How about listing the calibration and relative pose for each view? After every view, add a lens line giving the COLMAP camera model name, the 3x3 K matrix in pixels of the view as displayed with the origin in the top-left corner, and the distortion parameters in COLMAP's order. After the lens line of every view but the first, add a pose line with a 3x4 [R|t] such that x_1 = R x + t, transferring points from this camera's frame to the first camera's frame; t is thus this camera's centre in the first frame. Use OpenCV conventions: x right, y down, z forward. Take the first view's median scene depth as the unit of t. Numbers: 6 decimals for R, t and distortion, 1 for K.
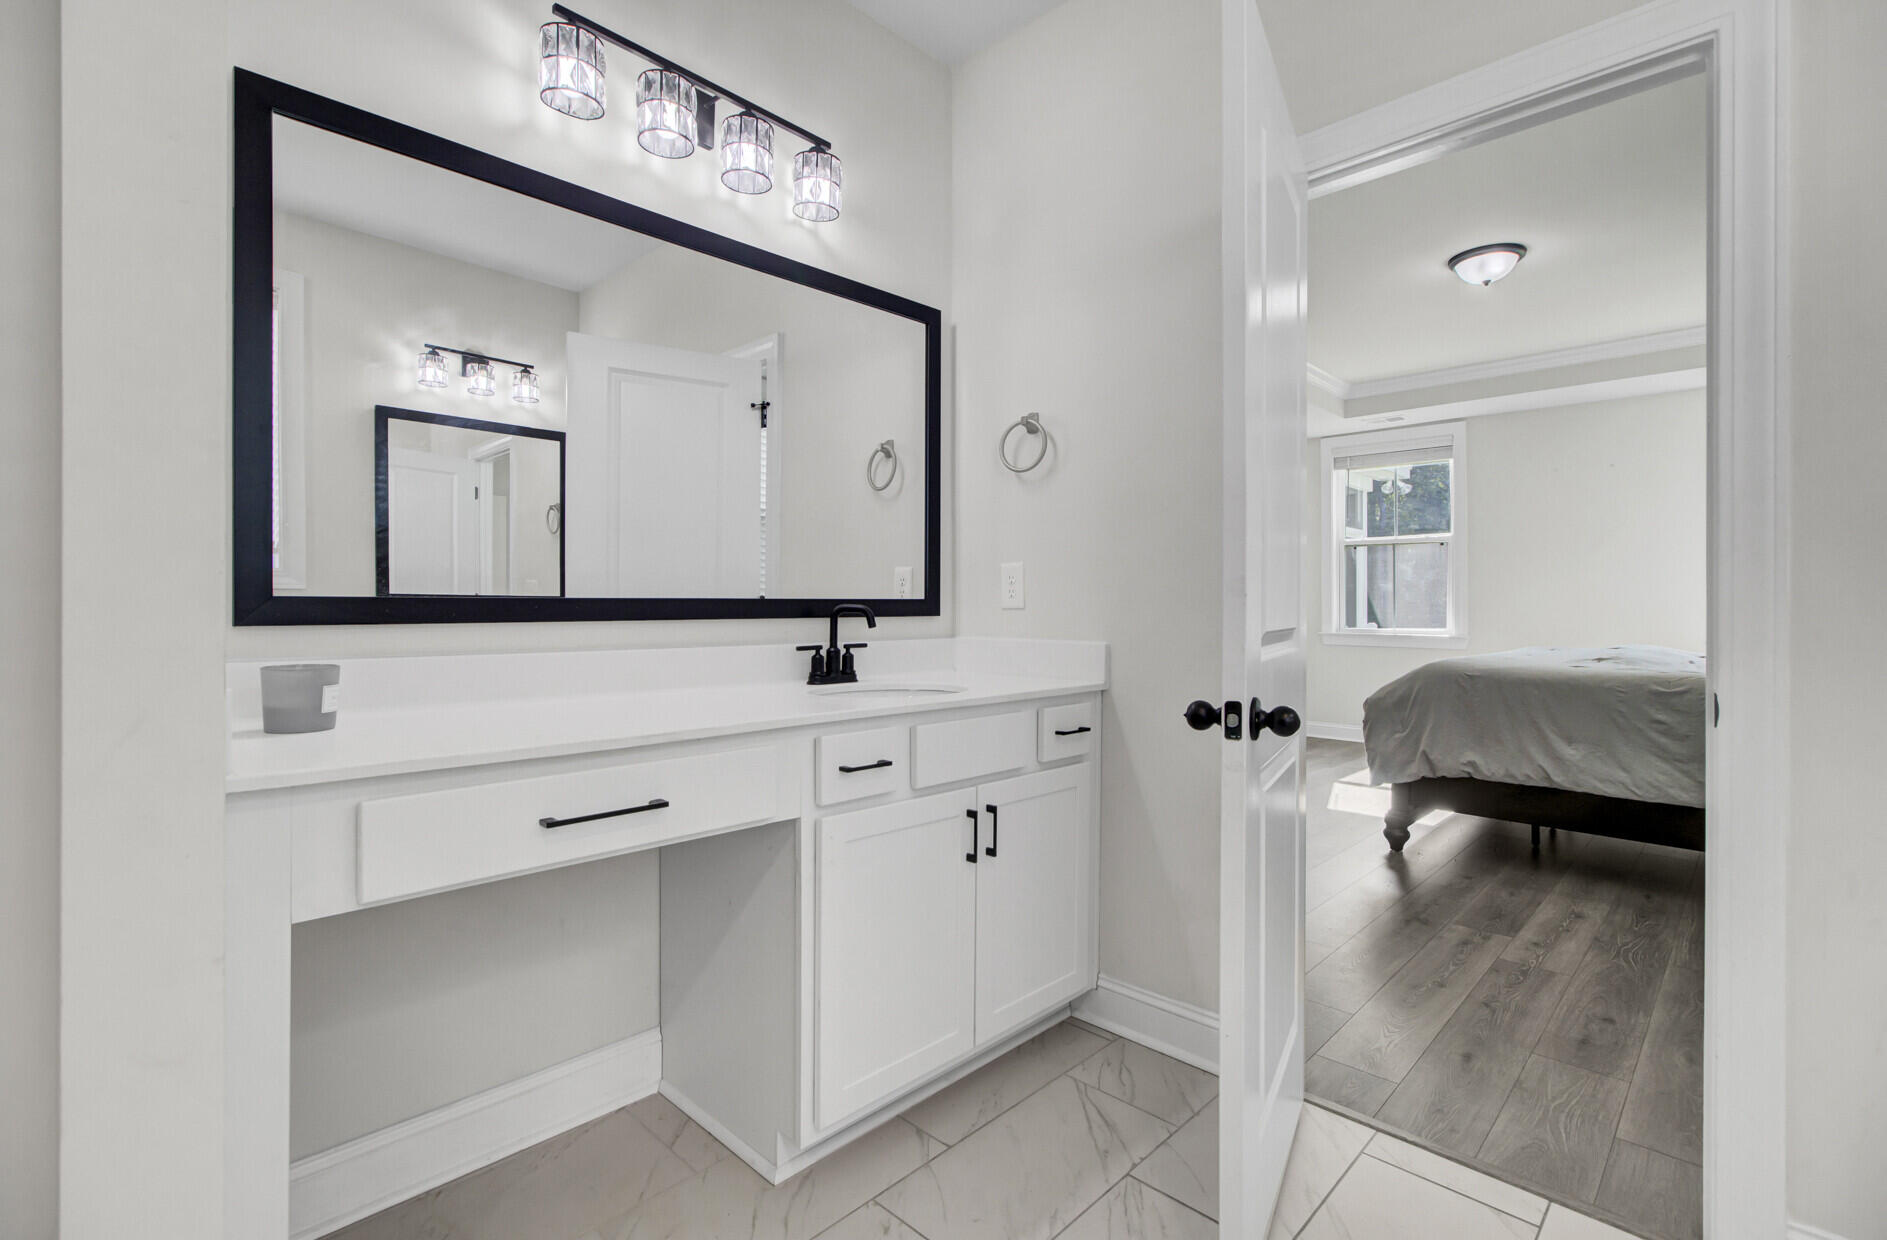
lens RADIAL K [[867.9, 0, 940.2], [0, 867.9, 619.1], [0, 0, 1]] dist [0.004486, -0.001142]
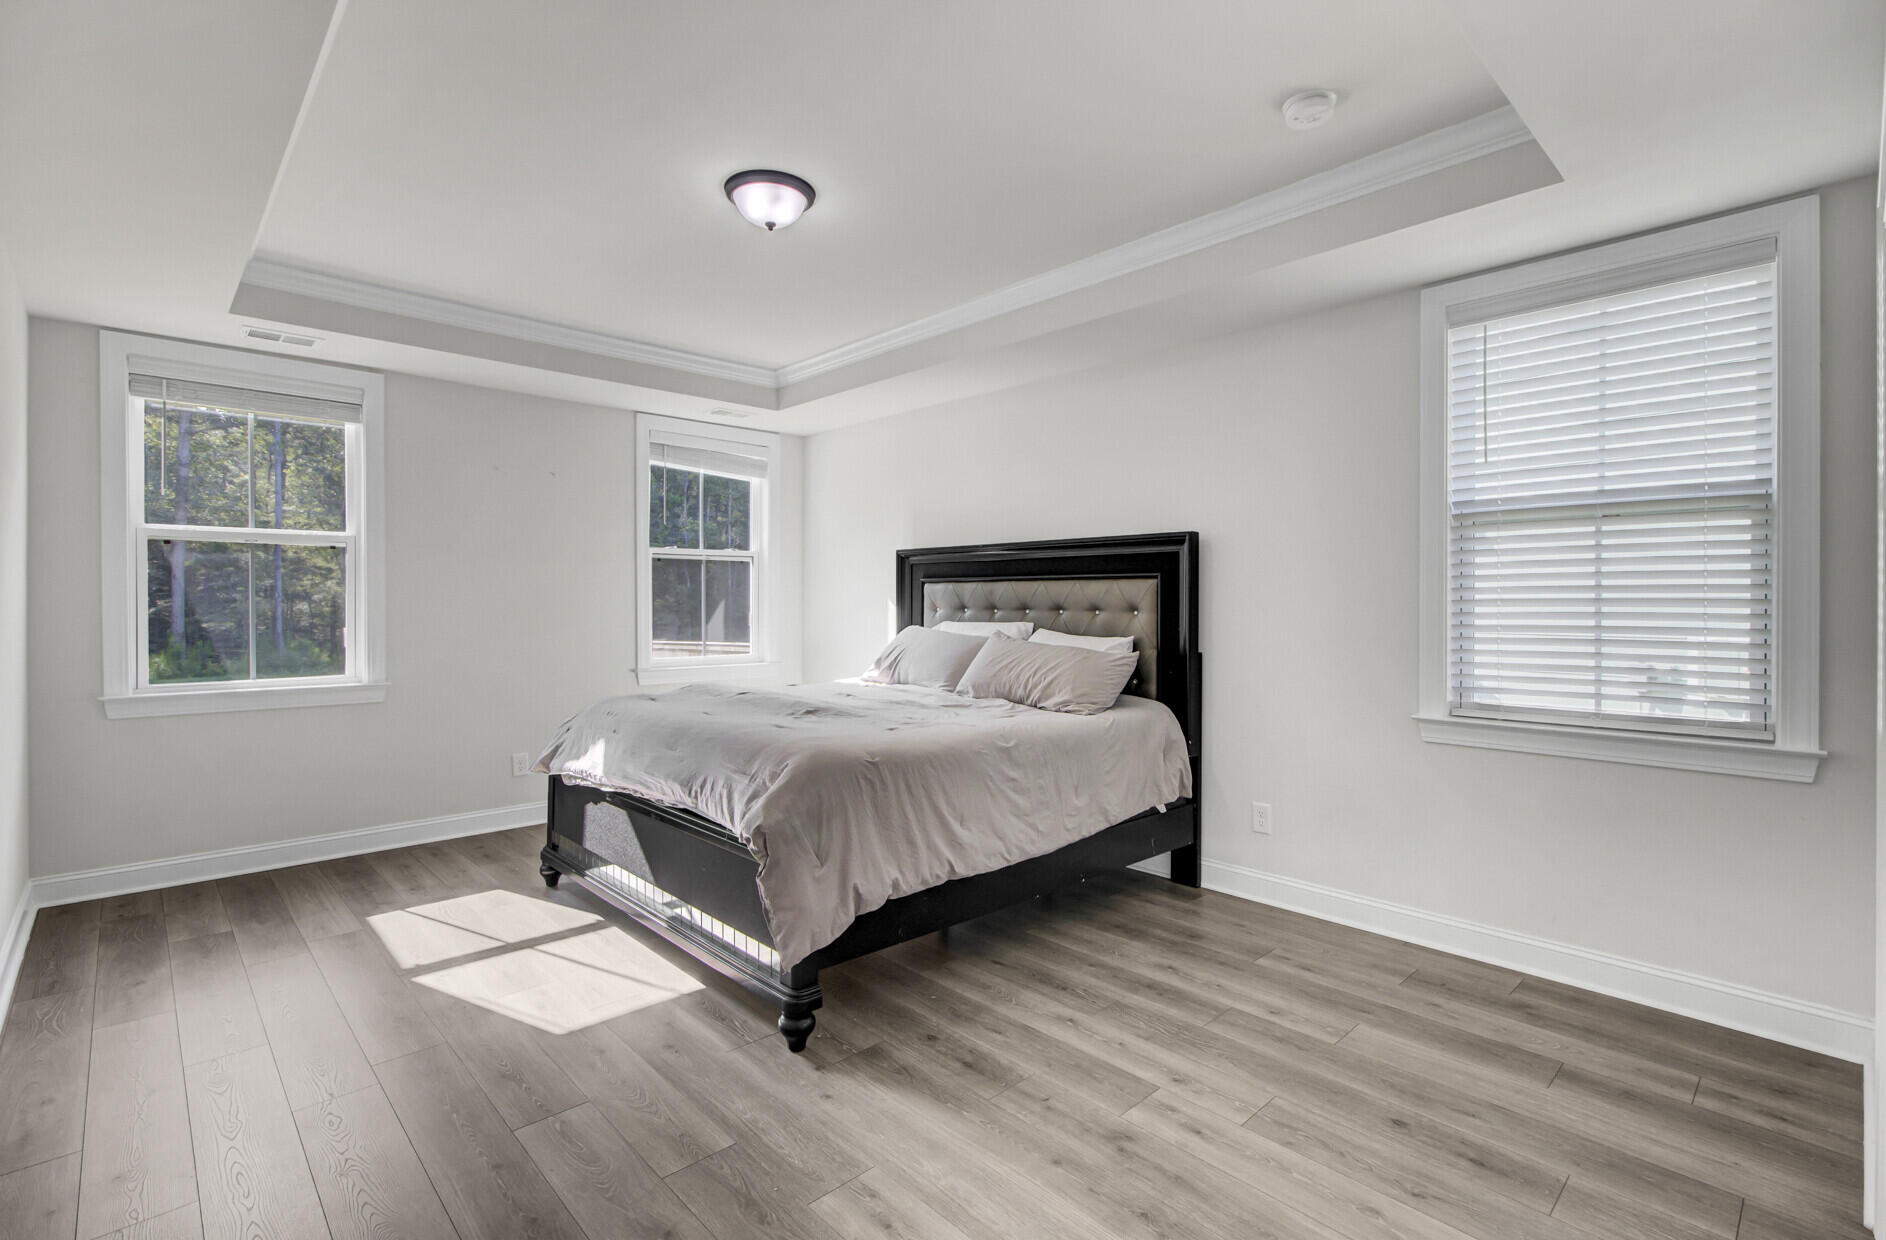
lens RADIAL K [[867.4, 0, 946.7], [0, 867.4, 617.3], [0, 0, 1]] dist [0.004486, -0.001142]
pose [[0.051092, -0.027025, 0.998328, -0.135634], [0.015724, 0.999532, 0.026253, -0.088343], [-0.998570, 0.014357, 0.051493, 1.019037]]
